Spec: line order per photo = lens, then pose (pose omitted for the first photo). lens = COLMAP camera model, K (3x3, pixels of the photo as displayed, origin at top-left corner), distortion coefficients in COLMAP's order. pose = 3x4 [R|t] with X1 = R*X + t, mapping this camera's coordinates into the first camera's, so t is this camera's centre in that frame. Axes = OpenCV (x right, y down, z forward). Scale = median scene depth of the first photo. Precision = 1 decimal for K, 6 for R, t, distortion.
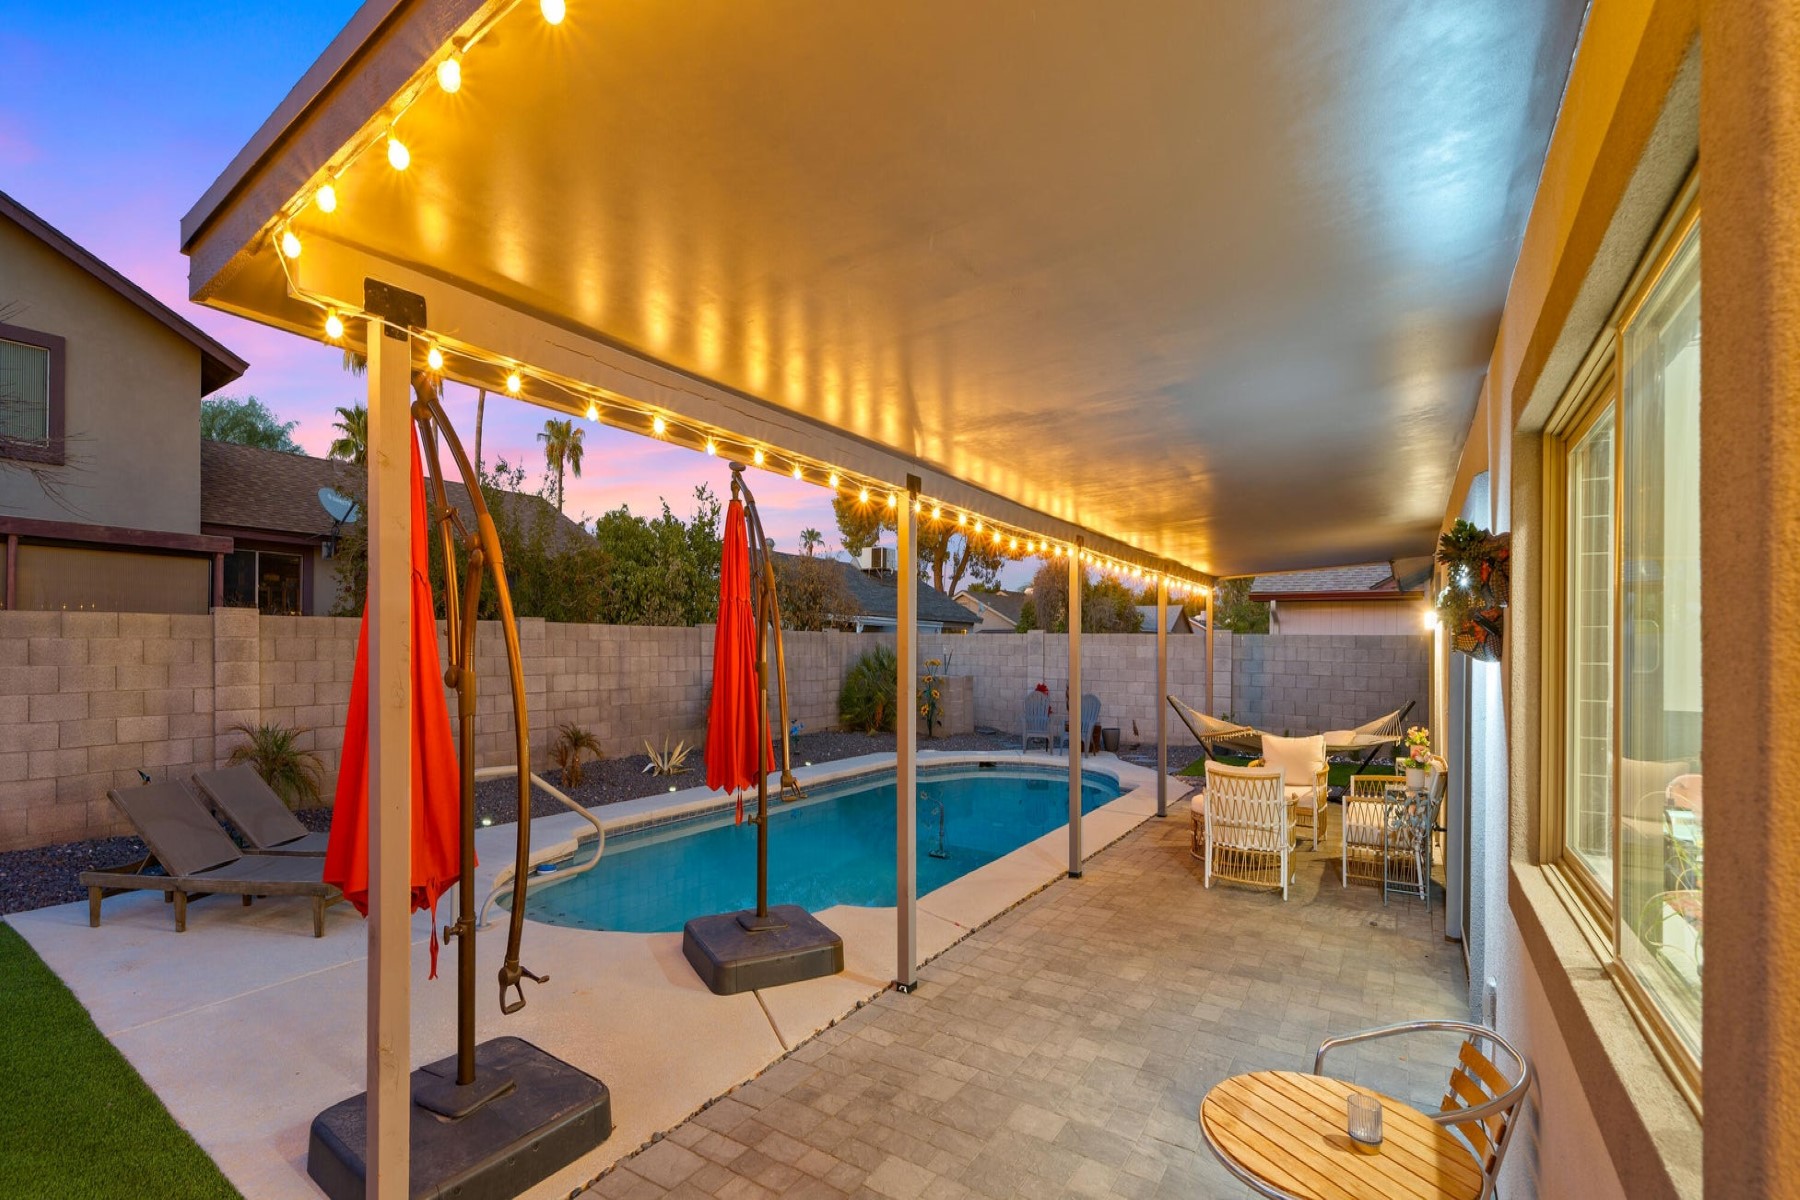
lens RADIAL K [[748.6, 0, 900.0], [0, 748.6, 649.2], [0, 0, 1]] dist [0.000681, 0.000038]
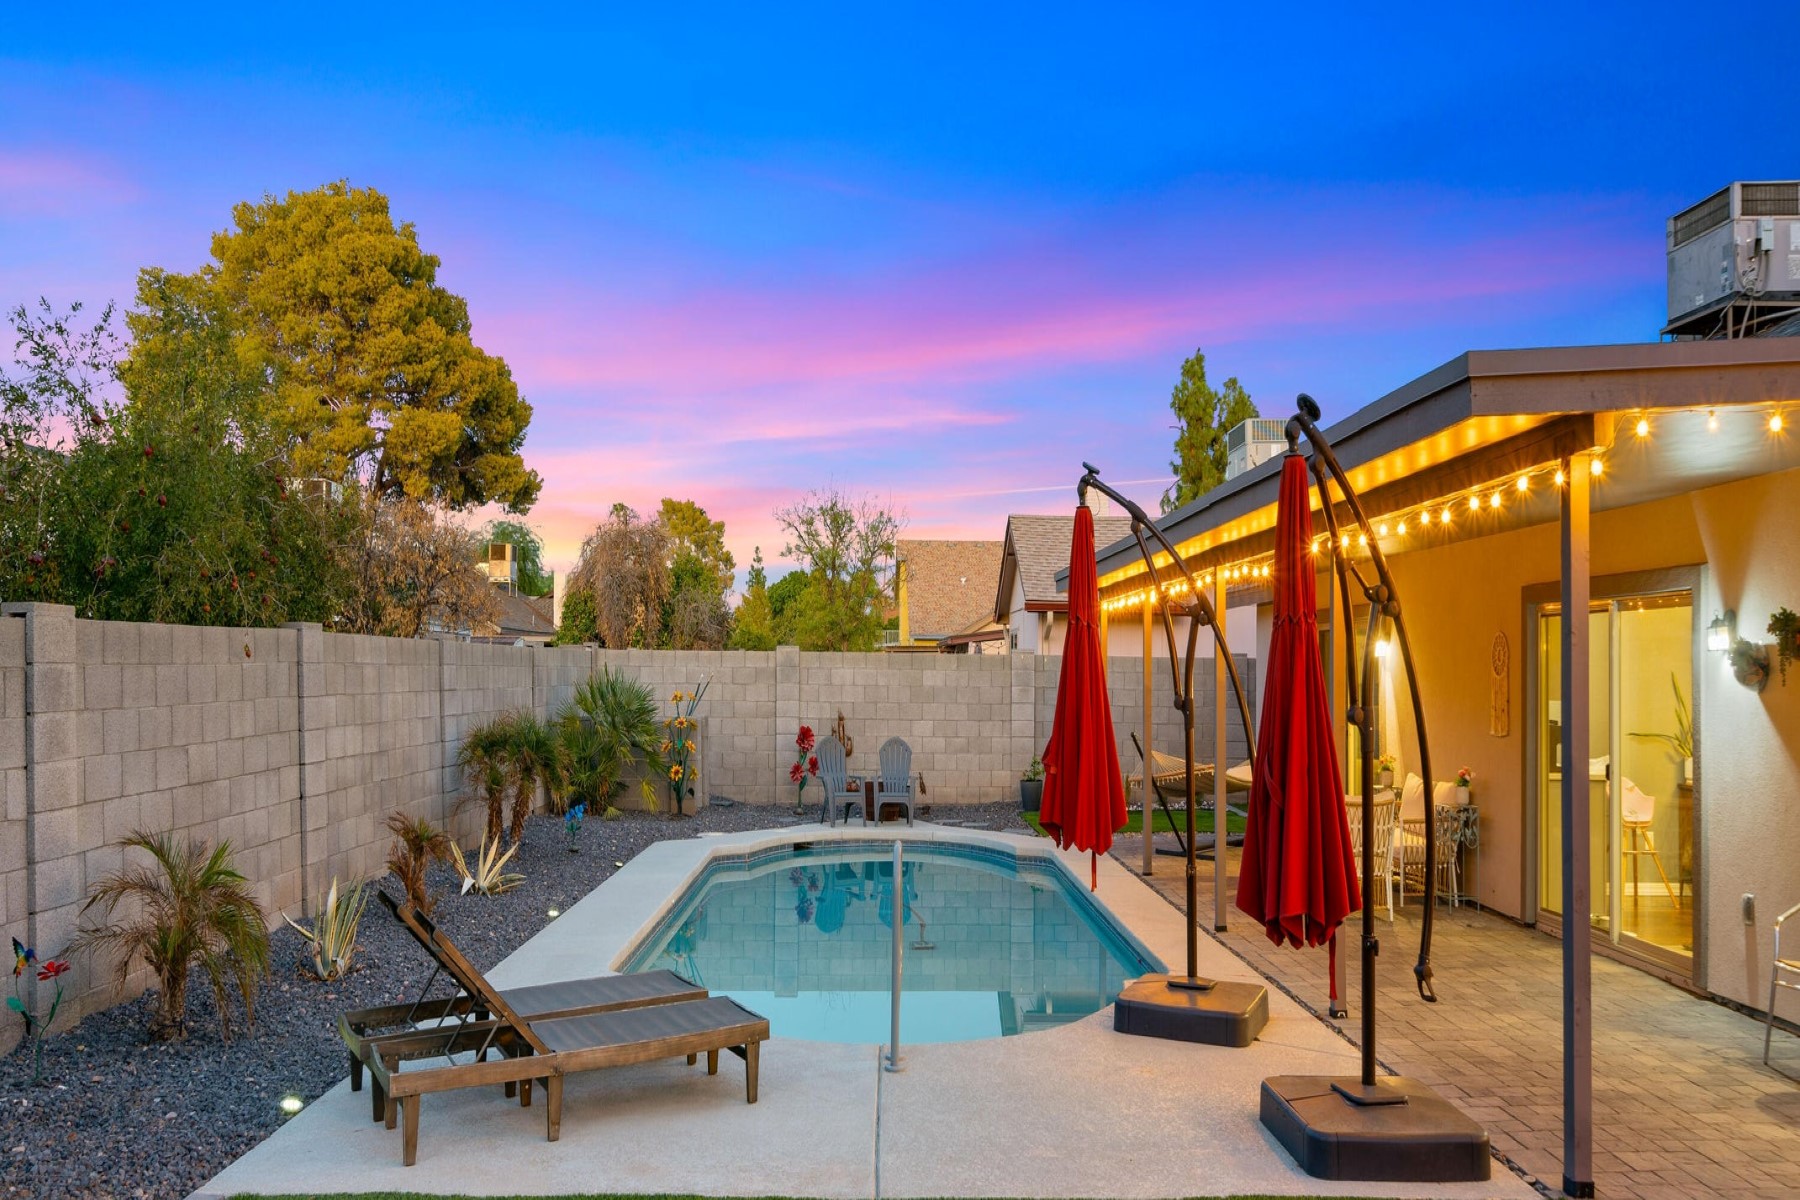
lens RADIAL K [[1316.0, 0, 1005.3], [0, 1316.0, 600.5], [0, 0, 1]] dist [0.012004, 0.002699]
pose [[0.771174, 0.033537, 0.635741, -0.505179], [-0.000399, 0.998637, -0.052197, -0.005871], [-0.636625, 0.040000, 0.770136, -0.039592]]
